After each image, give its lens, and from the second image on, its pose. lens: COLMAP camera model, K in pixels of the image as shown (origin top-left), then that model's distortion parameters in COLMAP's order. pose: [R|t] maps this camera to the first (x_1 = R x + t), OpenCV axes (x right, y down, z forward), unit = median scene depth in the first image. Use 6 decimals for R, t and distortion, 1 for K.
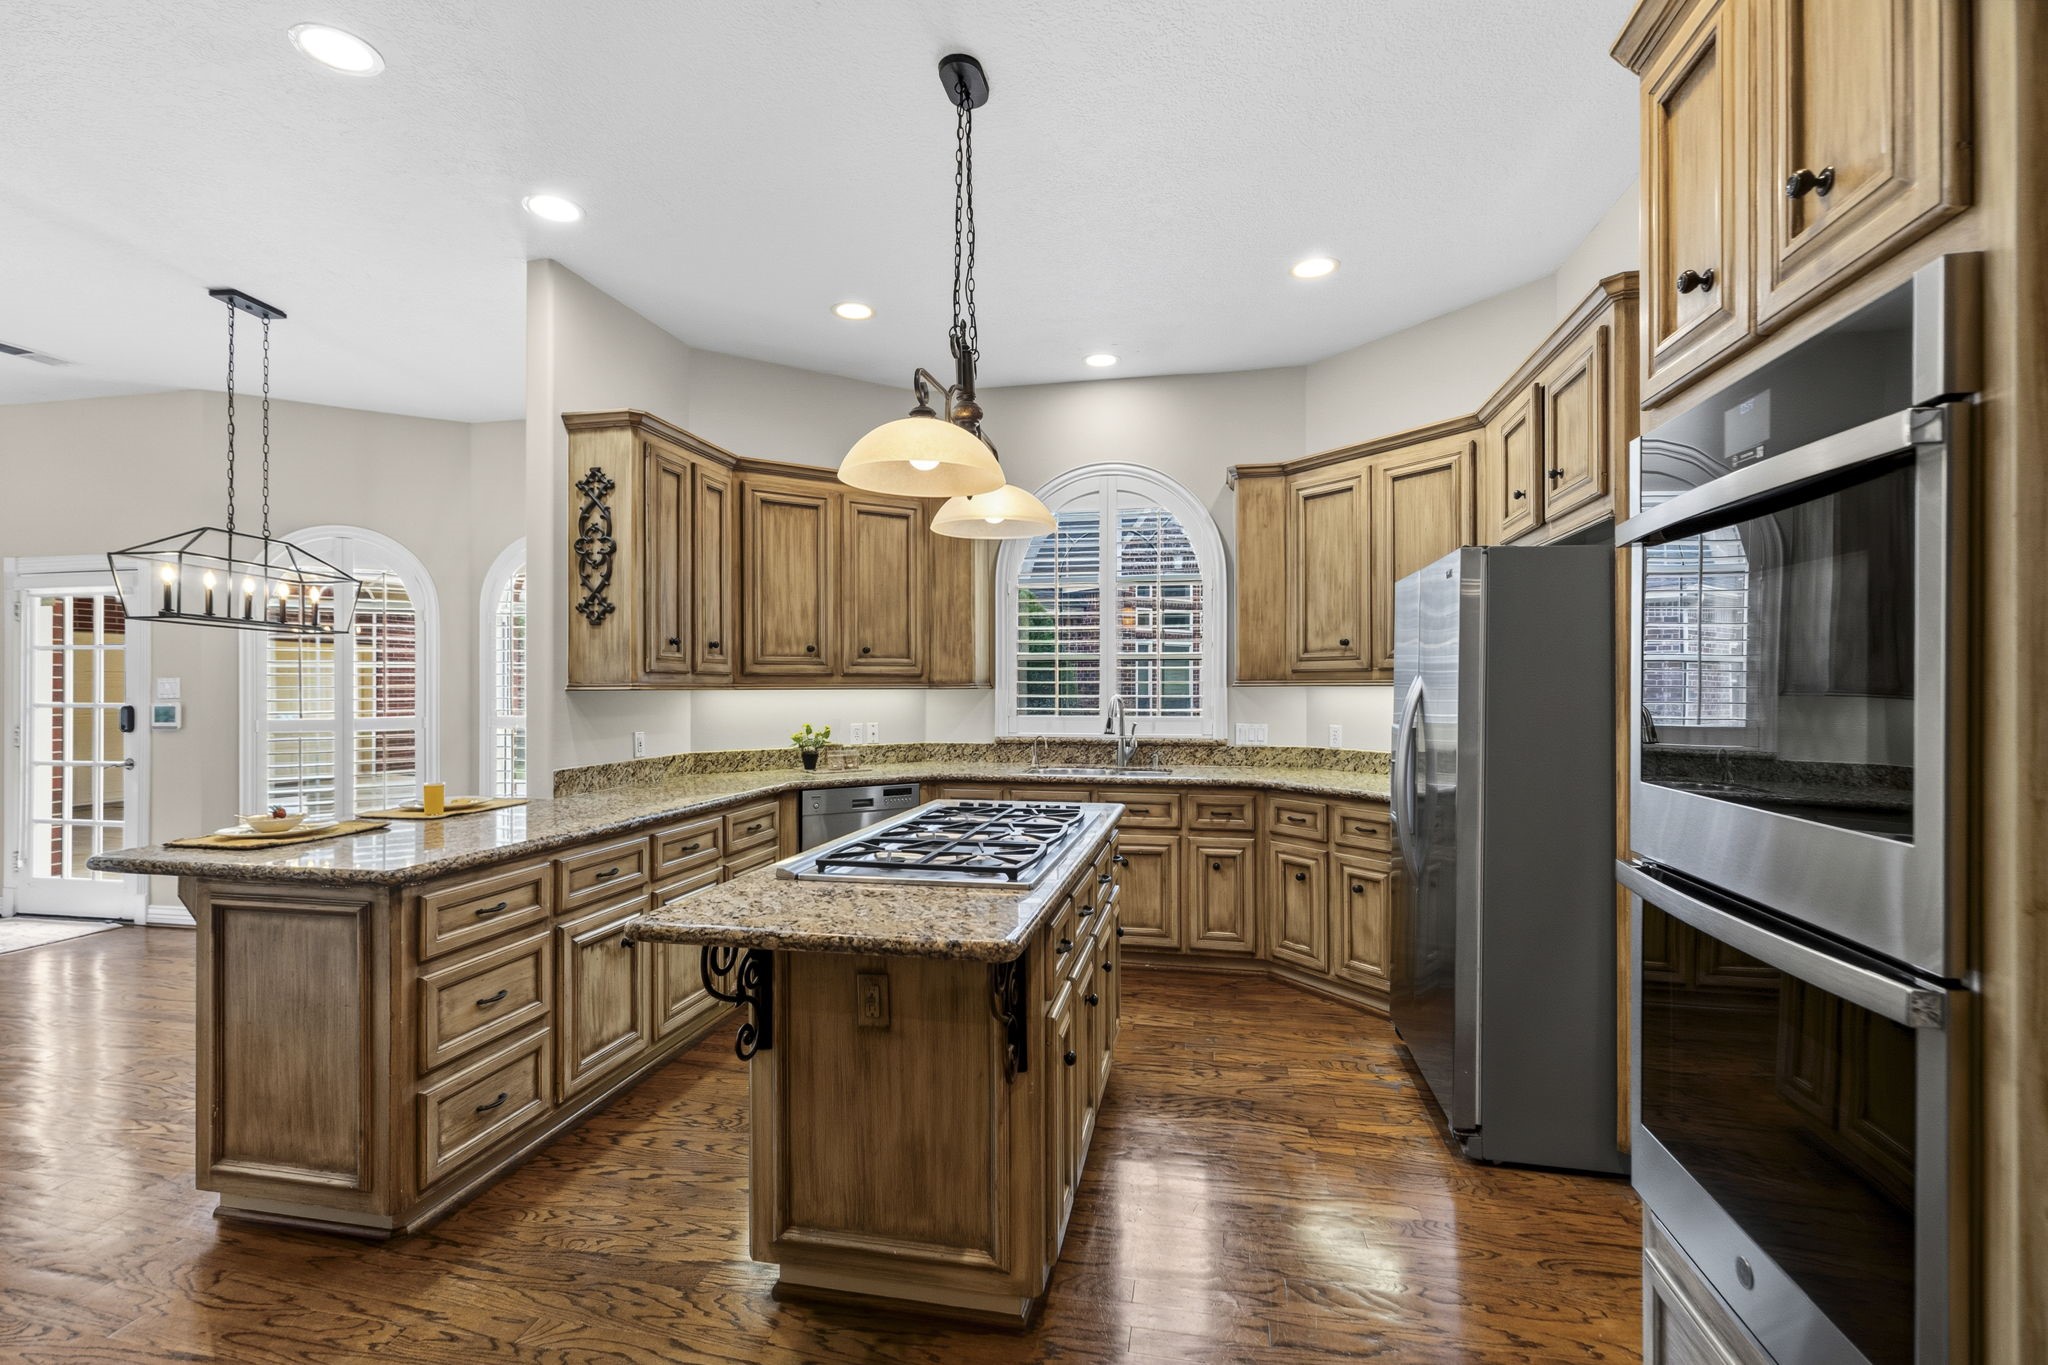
lens RADIAL K [[911.7, 0, 1023.4], [0, 911.7, 678.0], [0, 0, 1]] dist [0.000776, 0.000336]
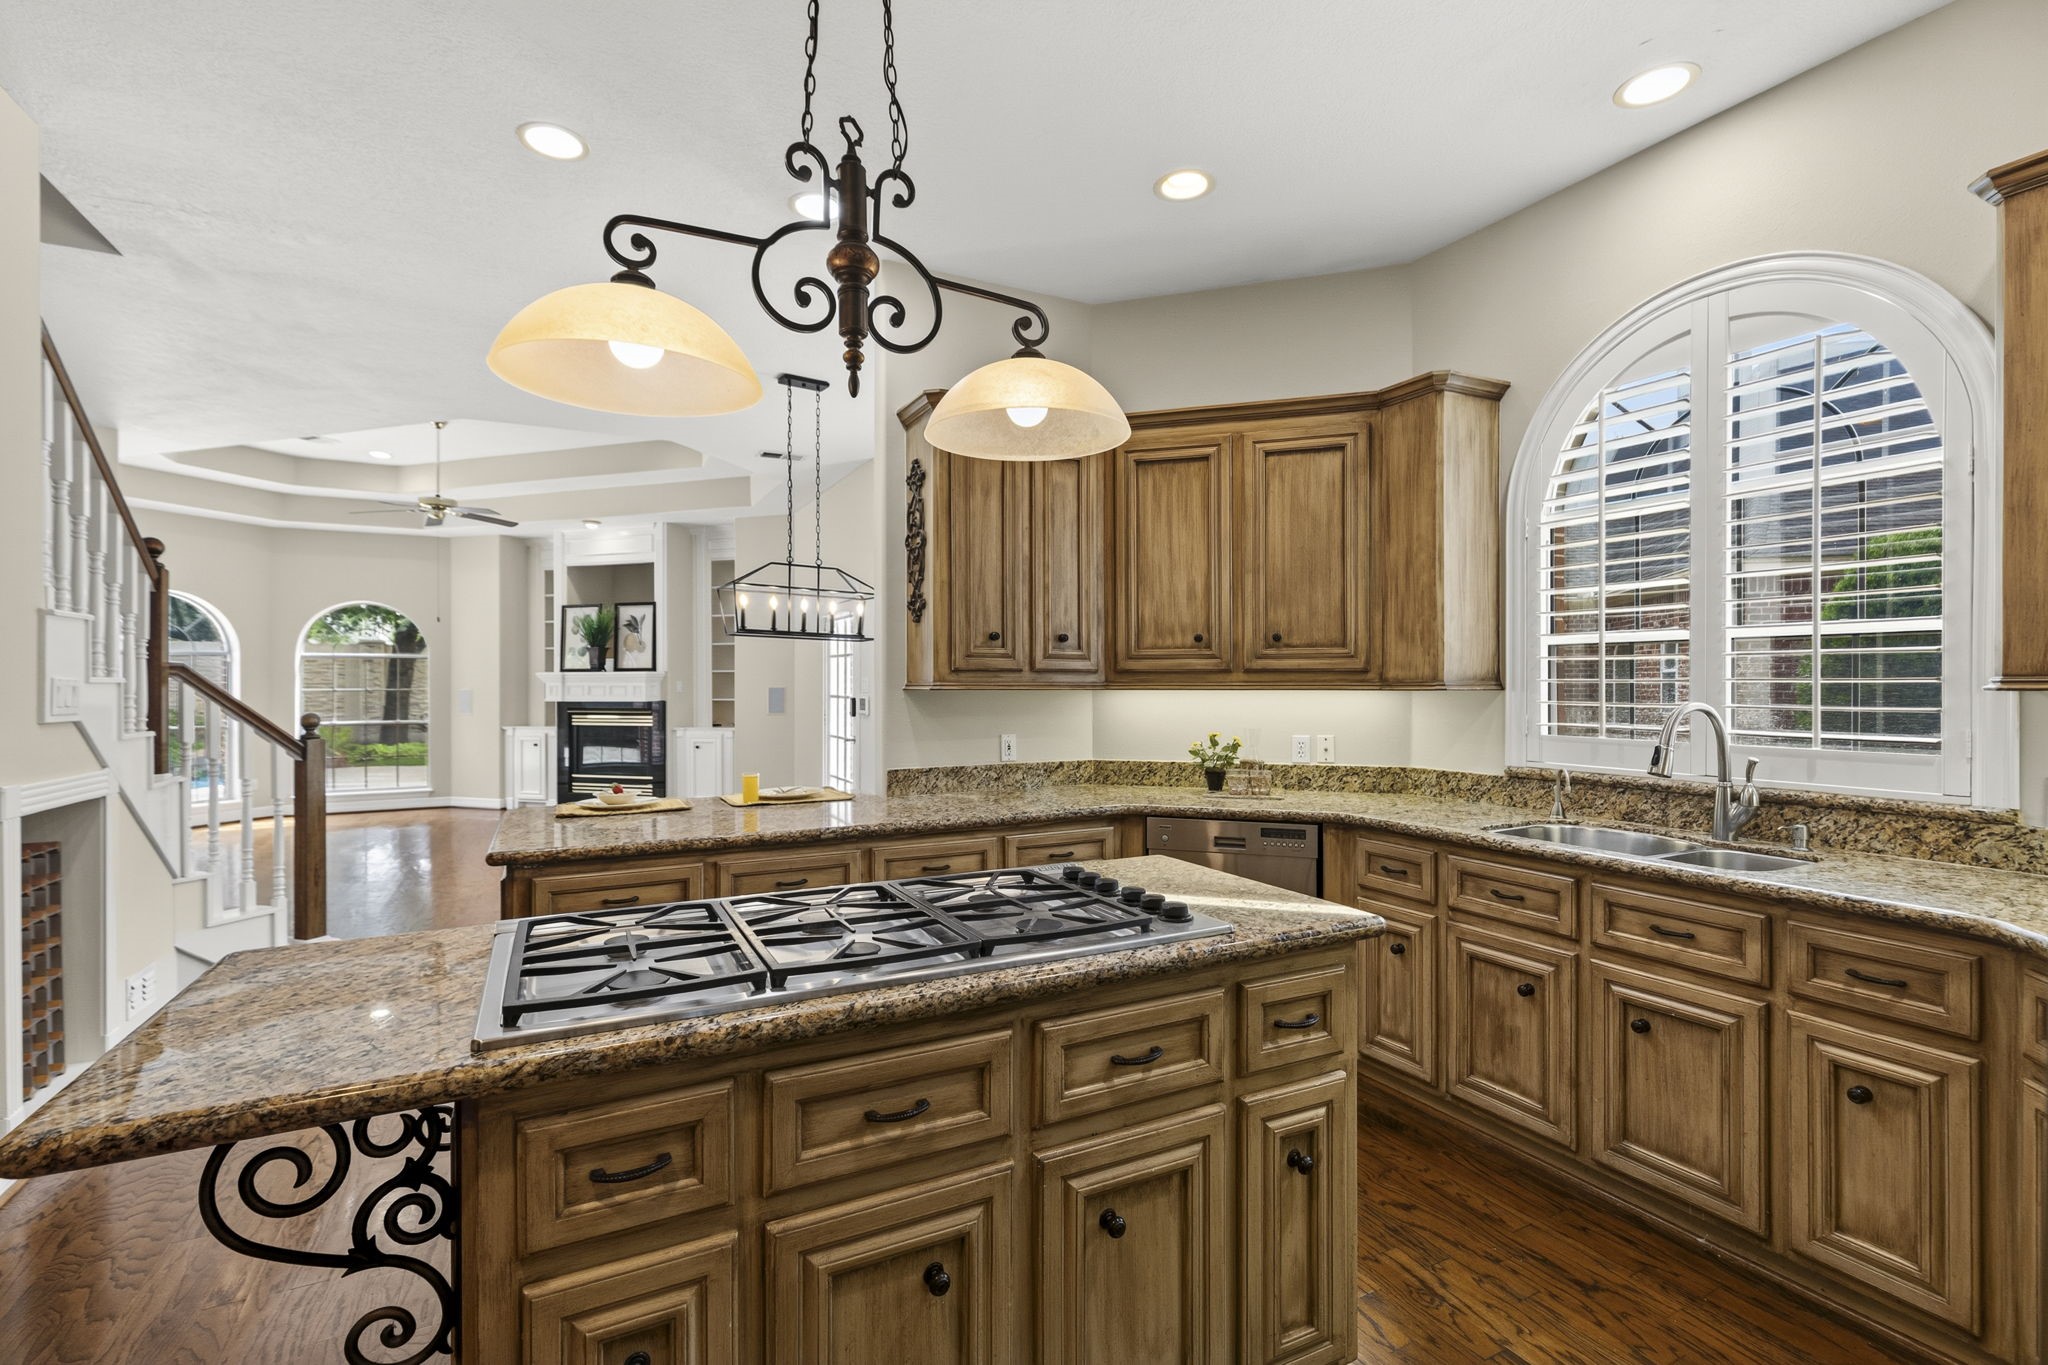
lens RADIAL K [[907.5, 0, 1015.4], [0, 907.5, 683.4], [0, 0, 1]] dist [-0.000776, 0.000207]
pose [[0.630218, 0.001723, -0.776417, 0.285753], [0.006620, 0.999949, 0.007593, 0.000074], [0.776390, -0.009926, 0.630174, 0.390751]]
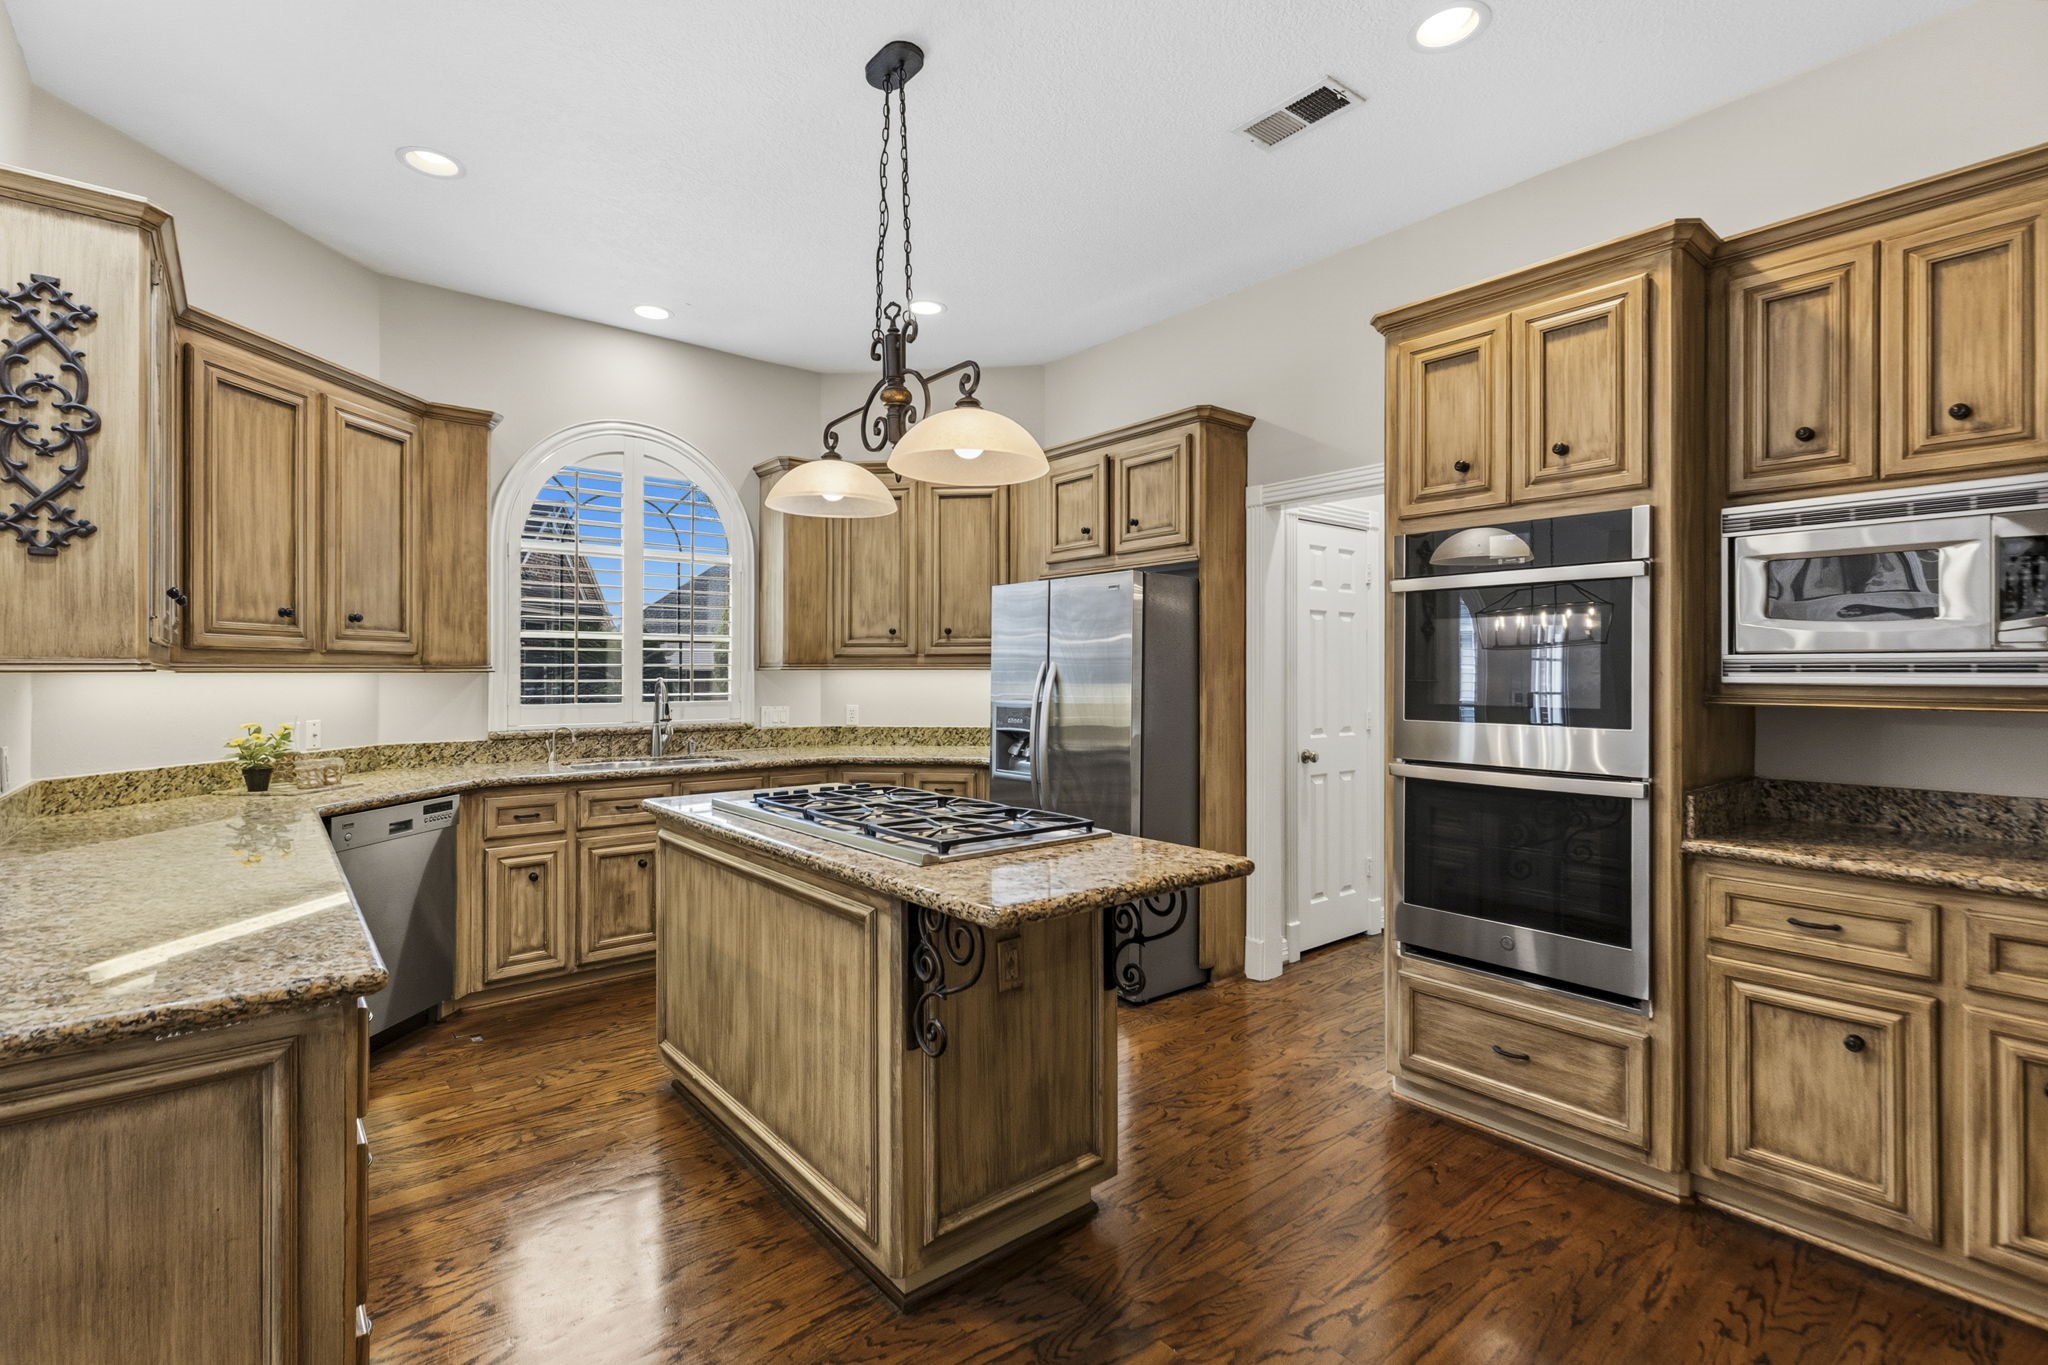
lens RADIAL K [[933.8, 0, 1004.6], [0, 933.8, 664.4], [0, 0, 1]] dist [0.001905, 0.000506]
pose [[0.630191, 0.007571, 0.776403, -0.449286], [-0.007746, 0.999964, -0.003463, 0.005055], [-0.776402, -0.003832, 0.630227, 0.145690]]
